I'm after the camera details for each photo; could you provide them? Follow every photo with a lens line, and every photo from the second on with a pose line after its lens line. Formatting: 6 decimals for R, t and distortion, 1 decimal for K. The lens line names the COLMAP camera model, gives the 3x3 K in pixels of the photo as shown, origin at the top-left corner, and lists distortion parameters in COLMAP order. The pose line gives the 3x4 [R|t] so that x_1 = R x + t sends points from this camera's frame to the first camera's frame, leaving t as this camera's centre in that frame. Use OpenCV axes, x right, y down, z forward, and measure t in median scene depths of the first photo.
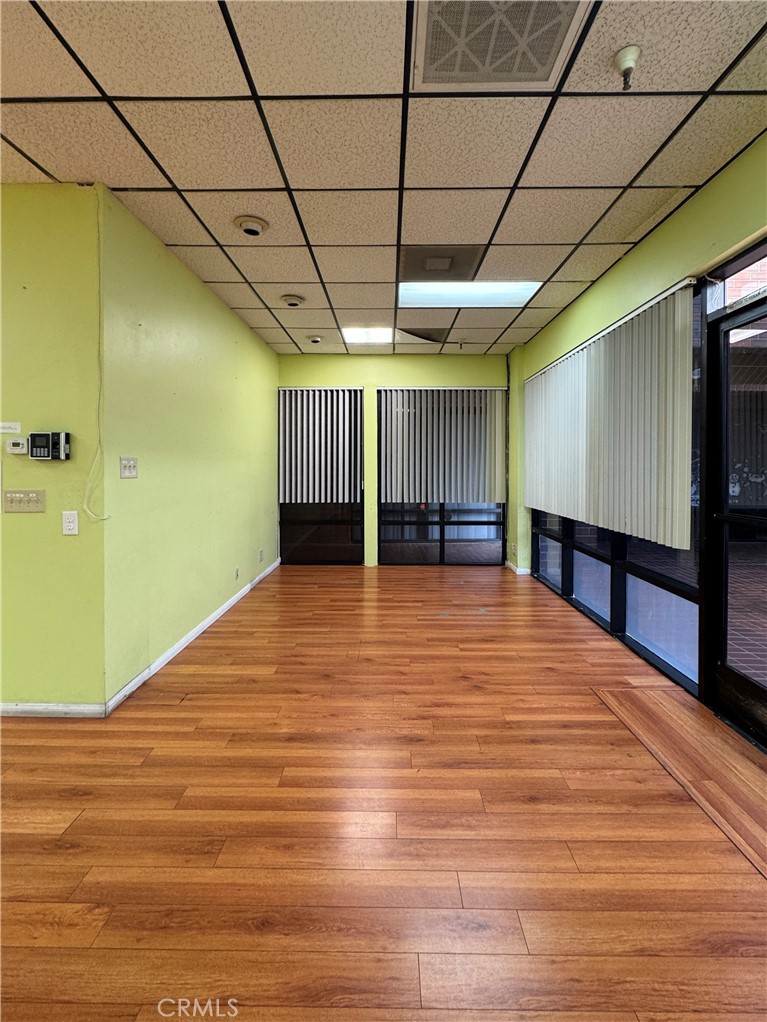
lens RADIAL K [[424.0, 0, 385.1], [0, 424.0, 474.5], [0, 0, 1]] dist [-0.002112, 0.000116]
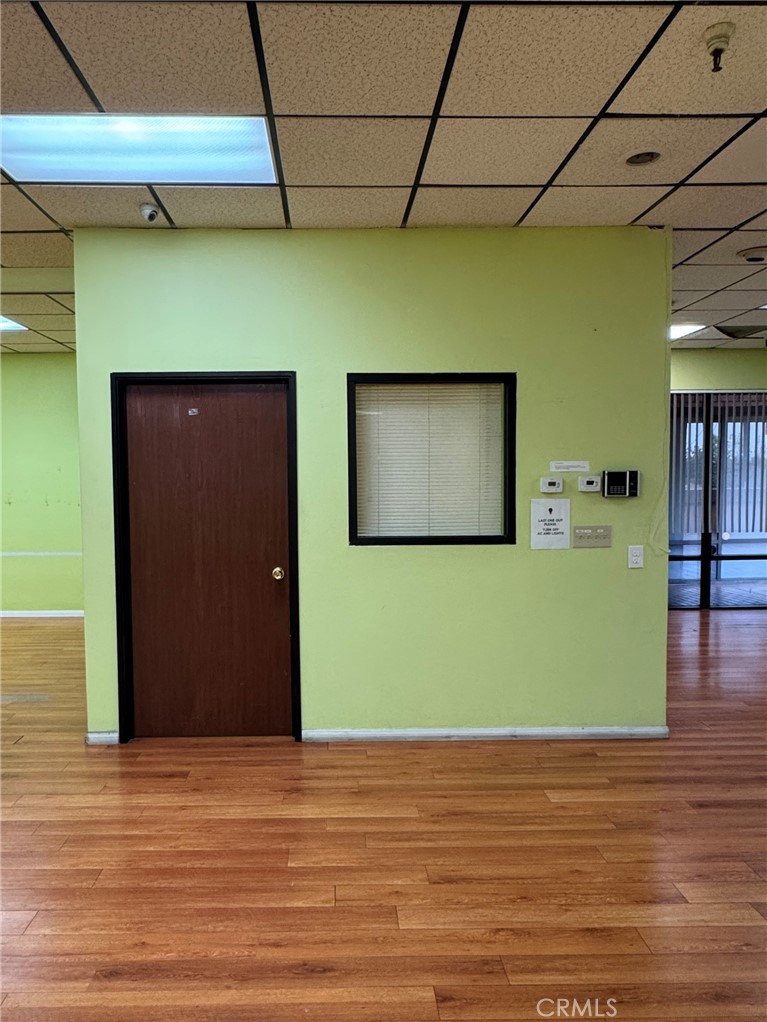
lens RADIAL K [[459.7, 0, 262.4], [0, 459.7, 508.6], [0, 0, 1]] dist [-0.004244, -0.000505]
pose [[0.999864, -0.013196, 0.009917, -1.681571], [0.012830, 0.999265, 0.036119, -0.057698], [-0.010386, -0.035987, 0.999298, -0.119259]]
